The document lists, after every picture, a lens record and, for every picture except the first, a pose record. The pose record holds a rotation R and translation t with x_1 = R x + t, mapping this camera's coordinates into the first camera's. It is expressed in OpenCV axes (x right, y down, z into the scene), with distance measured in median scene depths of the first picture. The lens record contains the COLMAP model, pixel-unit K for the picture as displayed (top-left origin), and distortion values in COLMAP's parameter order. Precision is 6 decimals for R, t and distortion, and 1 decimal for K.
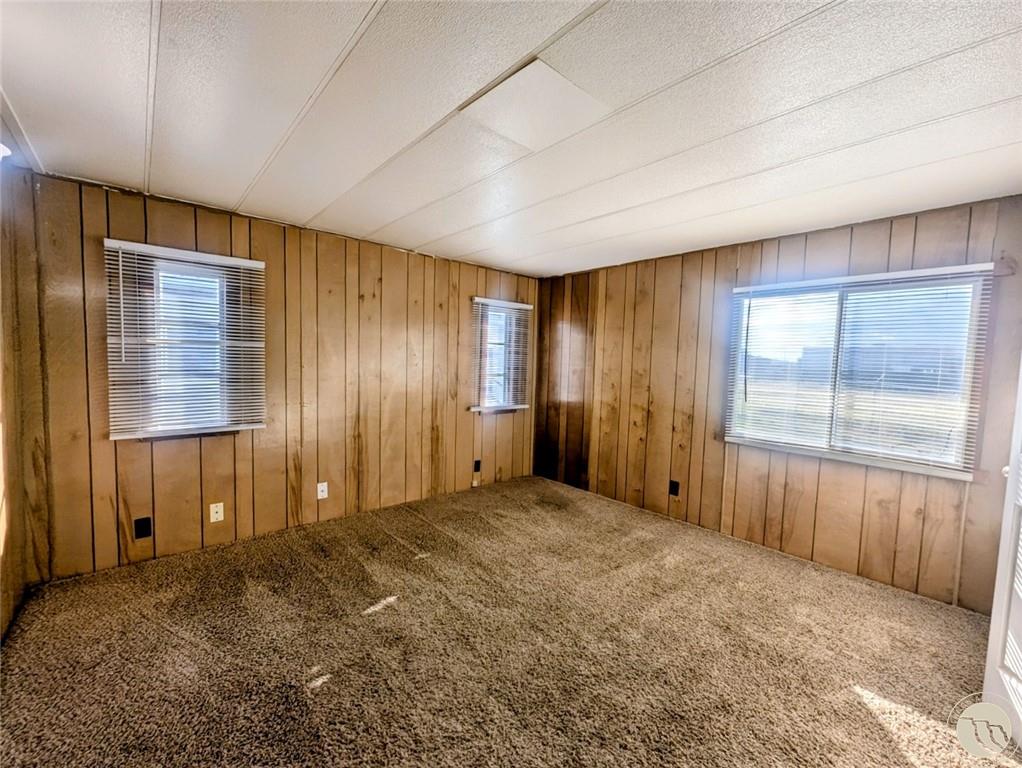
lens RADIAL K [[414.7, 0, 511.0], [0, 414.7, 387.1], [0, 0, 1]] dist [0.000219, 0.000066]
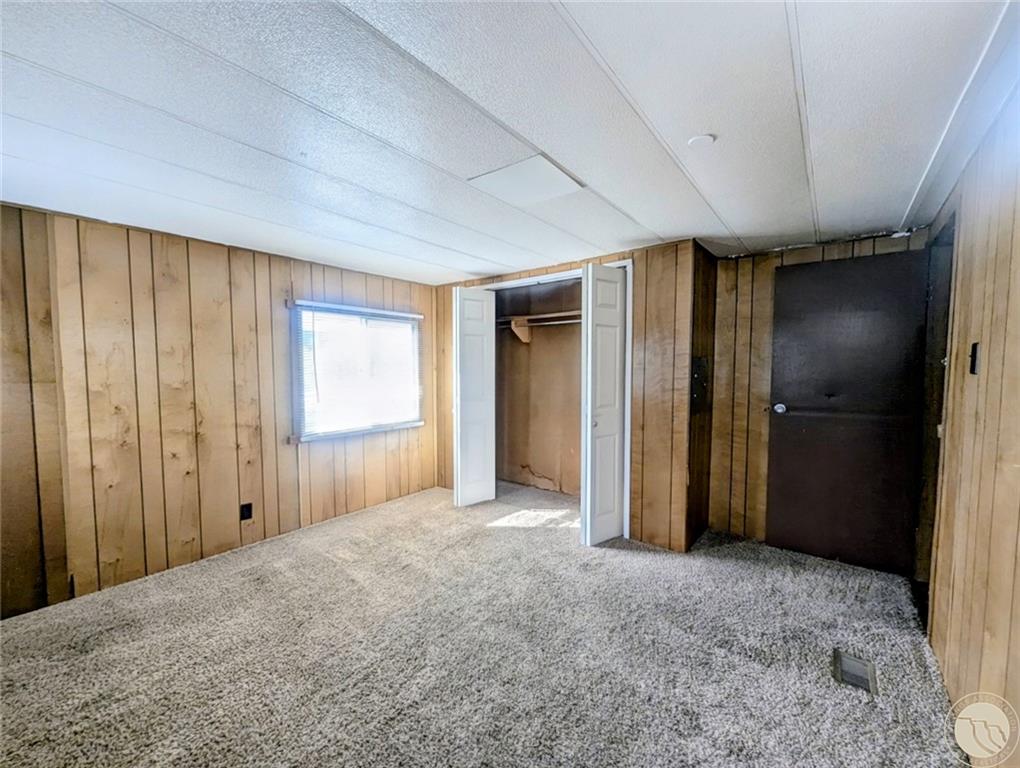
lens RADIAL K [[410.2, 0, 502.5], [0, 410.2, 387.9], [0, 0, 1]] dist [-0.000597, -0.000251]
pose [[-0.158090, -0.087163, 0.983570, -0.536434], [0.063557, 0.993133, 0.098226, -0.071417], [-0.985377, 0.078041, -0.151465, 0.572026]]
